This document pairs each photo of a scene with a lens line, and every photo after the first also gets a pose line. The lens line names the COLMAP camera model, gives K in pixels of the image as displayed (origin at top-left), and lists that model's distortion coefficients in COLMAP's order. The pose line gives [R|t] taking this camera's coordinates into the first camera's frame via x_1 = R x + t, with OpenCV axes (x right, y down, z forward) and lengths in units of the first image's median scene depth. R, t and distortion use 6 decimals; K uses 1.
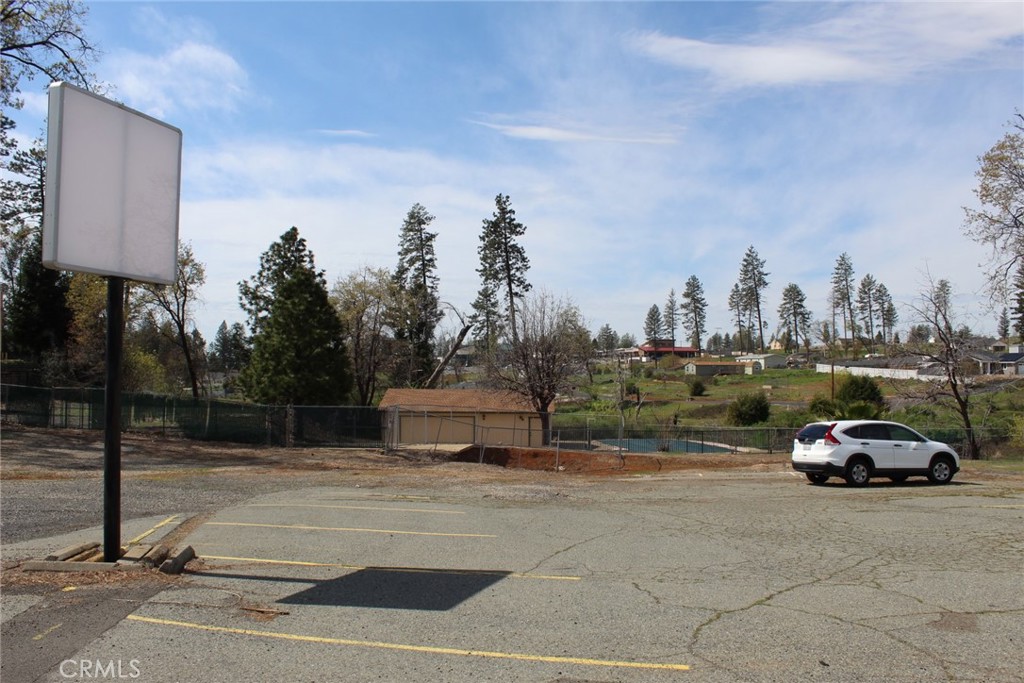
lens RADIAL K [[838.9, 0, 505.5], [0, 838.9, 347.8], [0, 0, 1]] dist [-0.175122, 0.131183]
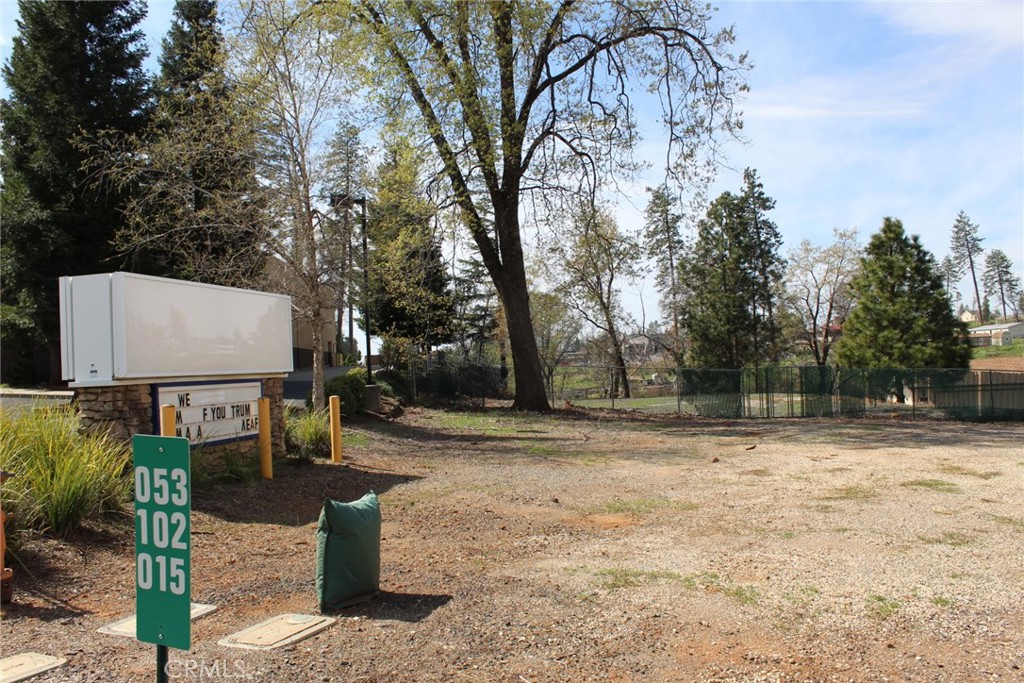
lens RADIAL K [[838.9, 0, 503.4], [0, 838.9, 342.2], [0, 0, 1]] dist [-0.175122, 0.131183]
pose [[0.985358, -0.052201, -0.162308, -0.137987], [0.052313, 0.998624, -0.003586, 0.002639], [0.162272, -0.004957, 0.986734, 0.031445]]
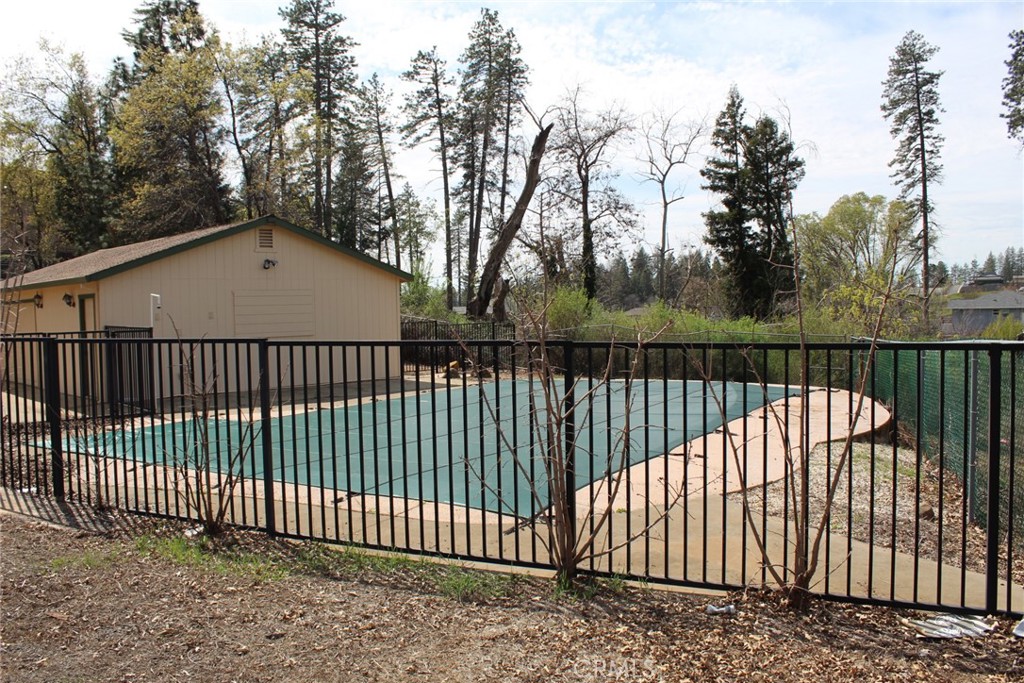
lens RADIAL K [[838.9, 0, 526.4], [0, 838.9, 391.4], [0, 0, 1]] dist [-0.175122, 0.131183]
pose [[0.739374, 0.040968, -0.672048, 0.115653], [0.051881, 0.991713, 0.117534, 0.028178], [0.671294, -0.121768, 0.731121, 0.271581]]
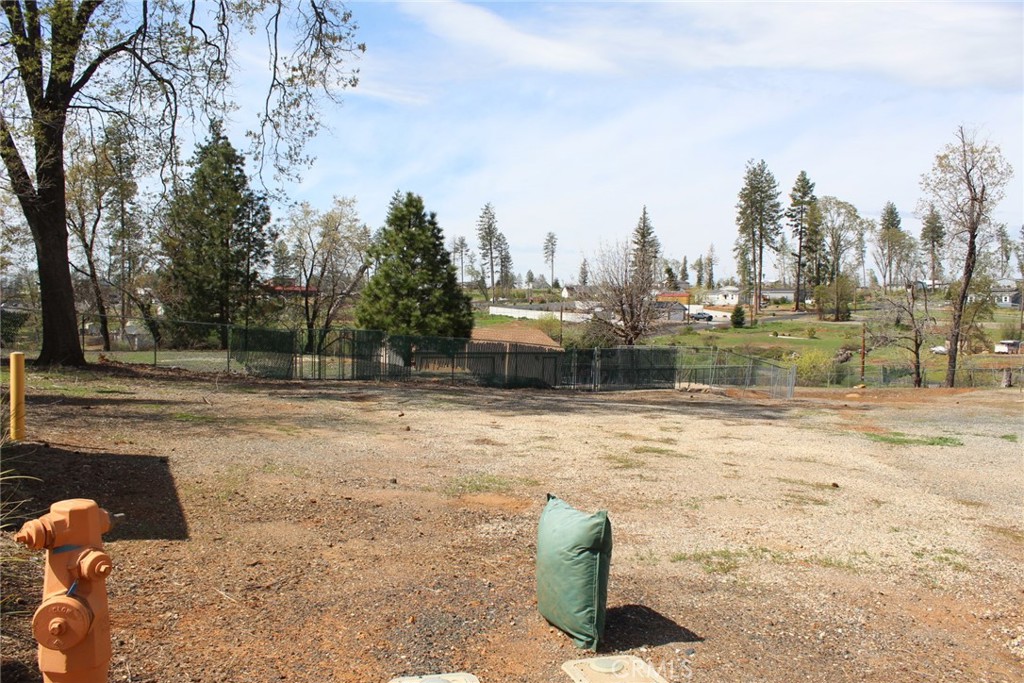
lens RADIAL K [[838.9, 0, 498.7], [0, 838.9, 340.5], [0, 0, 1]] dist [-0.175122, 0.131183]
pose [[0.877770, -0.001294, 0.479080, -0.161337], [-0.029566, 0.997944, 0.056866, 0.001647], [-0.478169, -0.064080, 0.875927, 0.039854]]
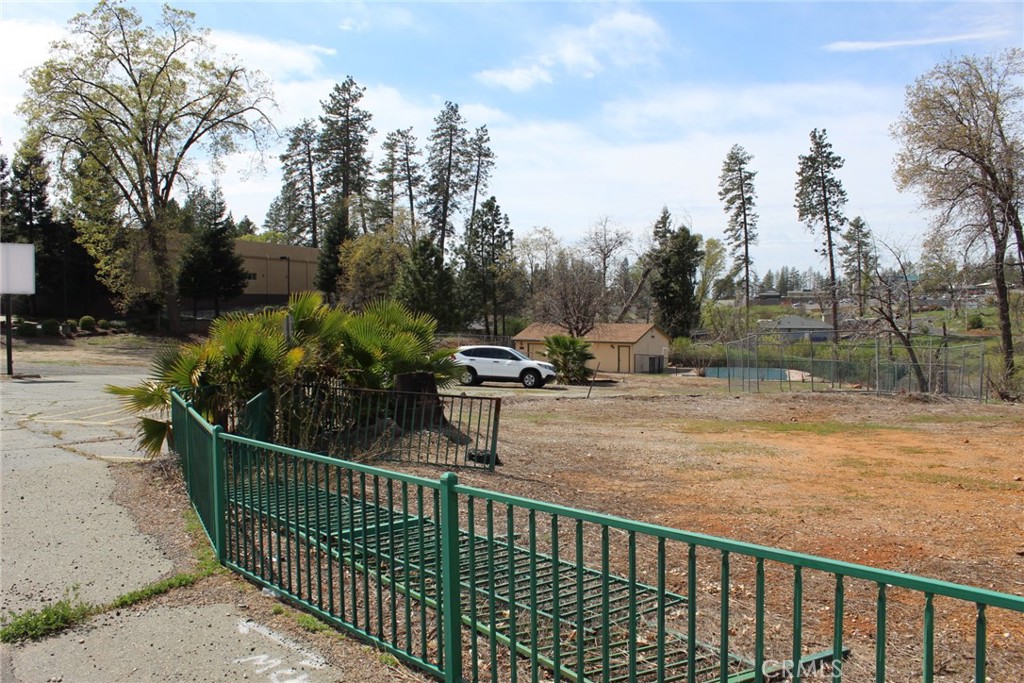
lens RADIAL K [[838.9, 0, 518.7], [0, 838.9, 350.7], [0, 0, 1]] dist [-0.175122, 0.131183]
pose [[0.876757, 0.019161, -0.480552, 0.155014], [0.021932, 0.996574, 0.079750, -0.003751], [0.480433, -0.080461, 0.873333, -0.049261]]
